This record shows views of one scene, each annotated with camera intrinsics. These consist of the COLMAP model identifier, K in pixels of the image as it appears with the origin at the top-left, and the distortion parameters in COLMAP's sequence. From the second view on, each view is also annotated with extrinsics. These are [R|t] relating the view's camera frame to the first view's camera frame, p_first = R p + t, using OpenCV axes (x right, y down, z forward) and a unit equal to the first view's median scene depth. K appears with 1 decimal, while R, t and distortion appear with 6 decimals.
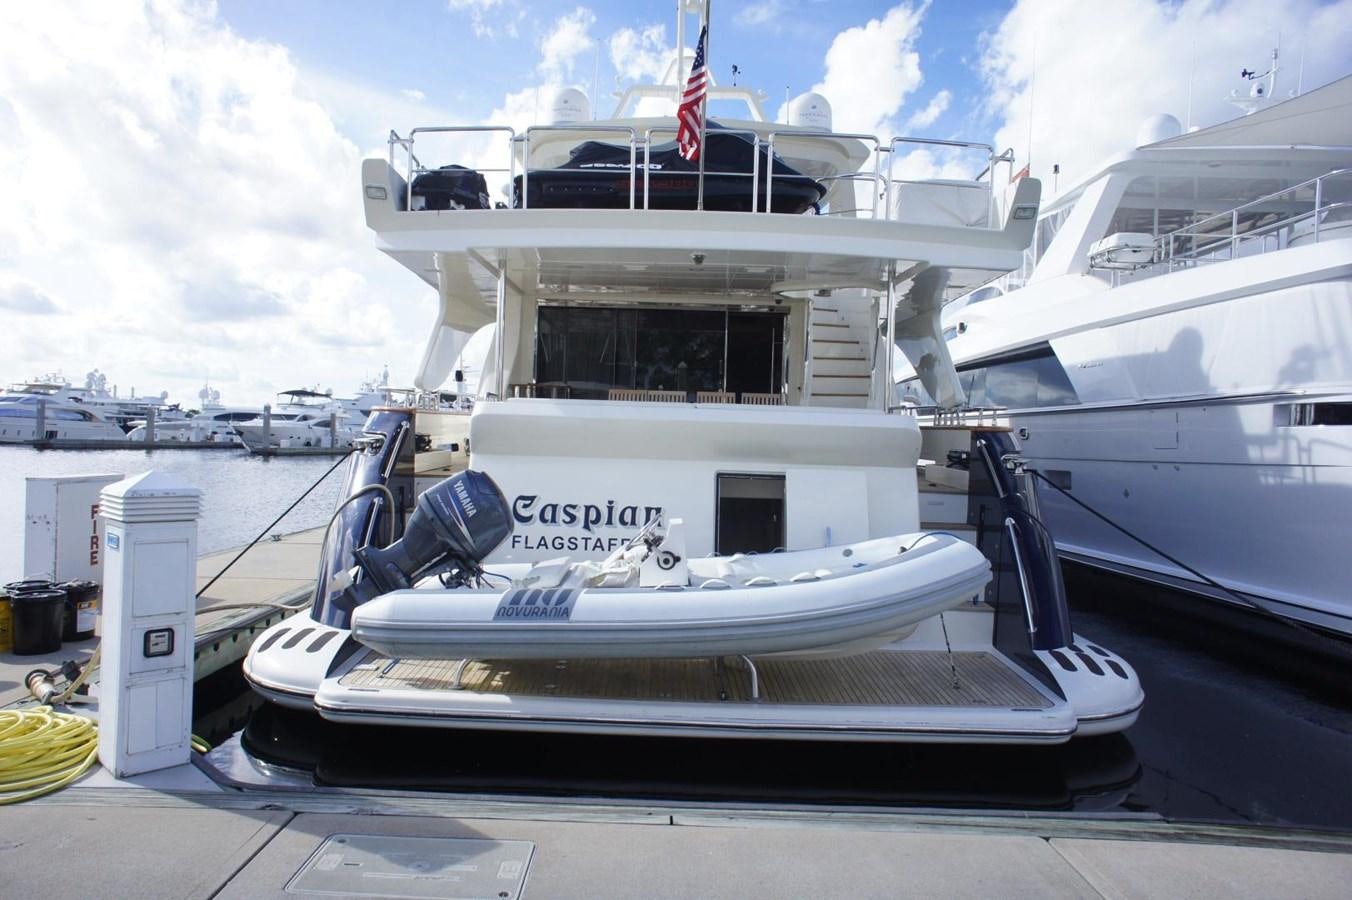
lens RADIAL K [[918.2, 0, 660.4], [0, 918.2, 444.8], [0, 0, 1]] dist [-0.066988, 0.097422]
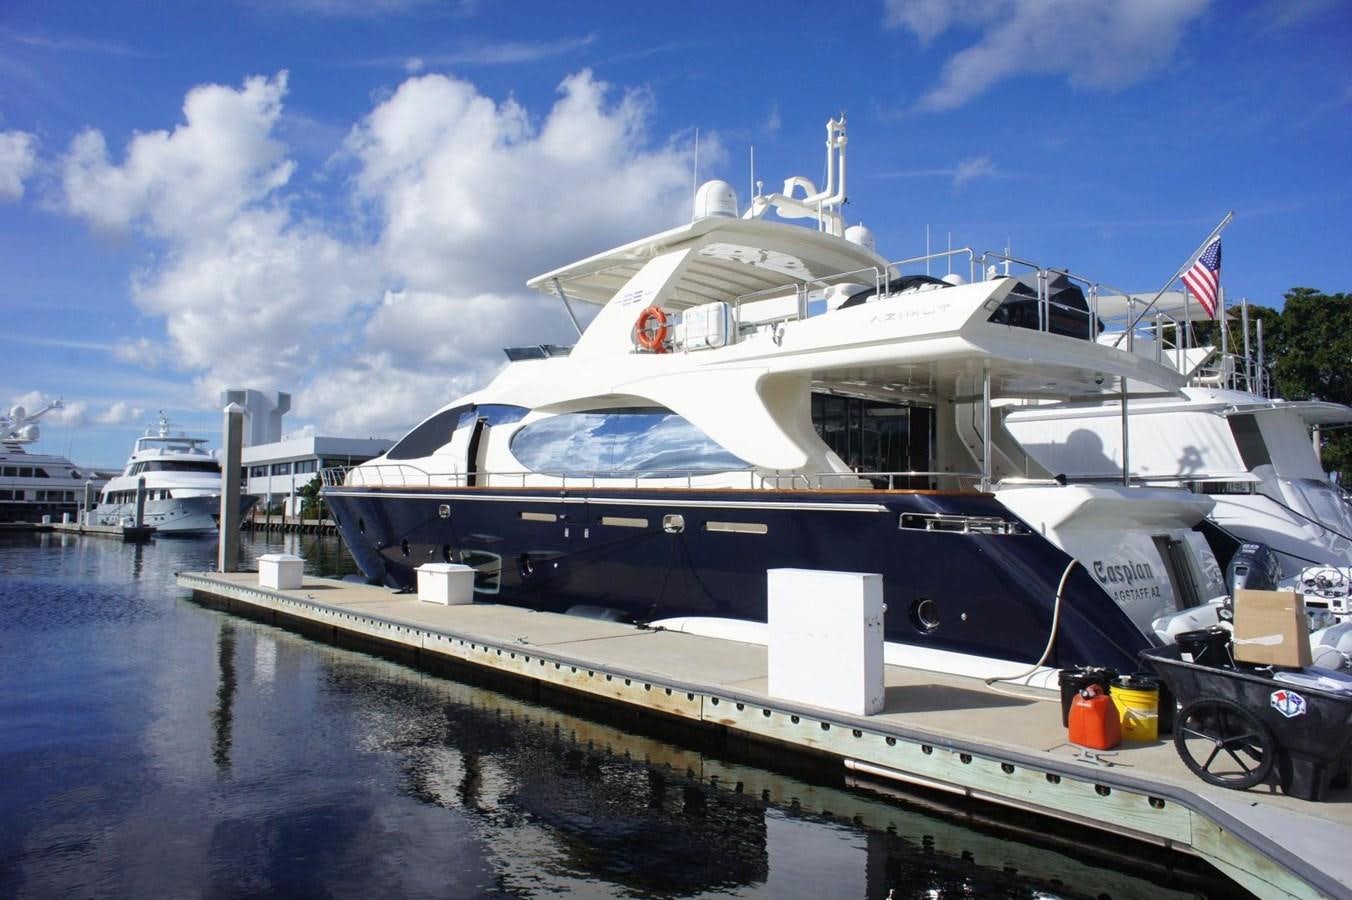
lens RADIAL K [[918.2, 0, 660.4], [0, 918.2, 444.8], [0, 0, 1]] dist [-0.066988, 0.097422]
pose [[0.766892, 0.020693, 0.641443, -1.216166], [0.019388, 0.998277, -0.055383, -0.039780], [-0.641483, 0.054909, 0.765169, 0.363899]]
